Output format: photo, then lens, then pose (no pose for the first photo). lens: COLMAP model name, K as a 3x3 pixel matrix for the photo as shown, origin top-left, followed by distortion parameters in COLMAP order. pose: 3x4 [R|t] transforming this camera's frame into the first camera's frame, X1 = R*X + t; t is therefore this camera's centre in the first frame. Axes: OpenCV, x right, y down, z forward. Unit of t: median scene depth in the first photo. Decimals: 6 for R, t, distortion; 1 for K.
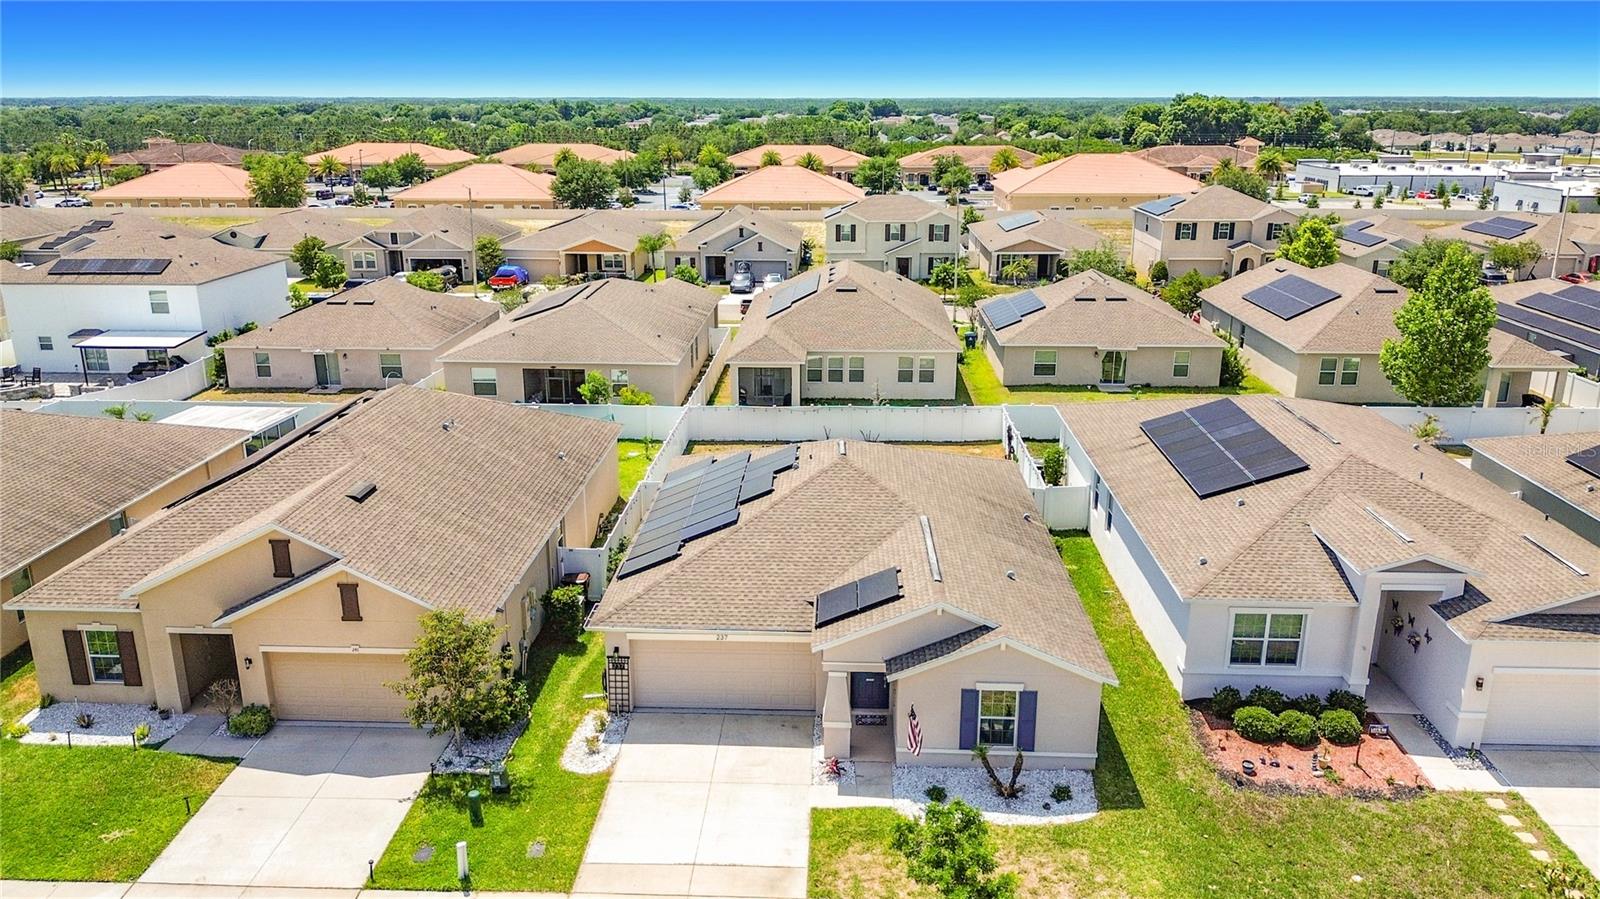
lens RADIAL K [[1172.8, 0, 790.8], [0, 1172.8, 454.9], [0, 0, 1]] dist [0.054273, -0.084885]
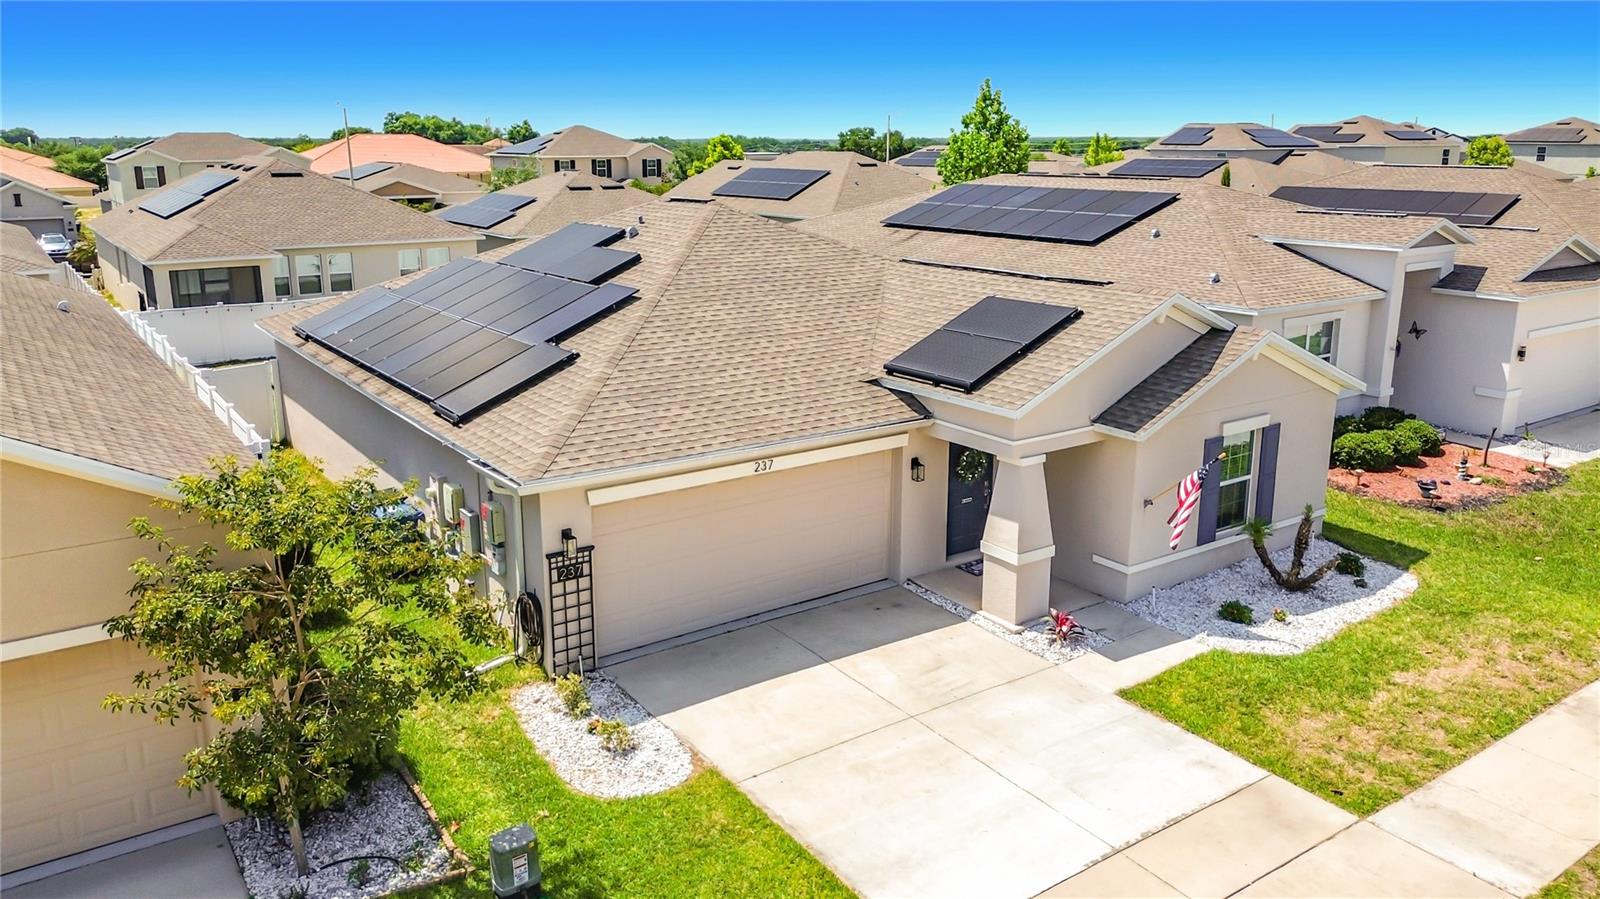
lens RADIAL K [[1172.8, 0, 803.1], [0, 1172.8, 432.3], [0, 0, 1]] dist [0.054273, -0.084885]
pose [[0.790232, -0.147962, 0.594678, -0.339580], [0.178422, 0.983924, 0.007716, 0.139079], [-0.586259, 0.100006, 0.803927, 0.574294]]
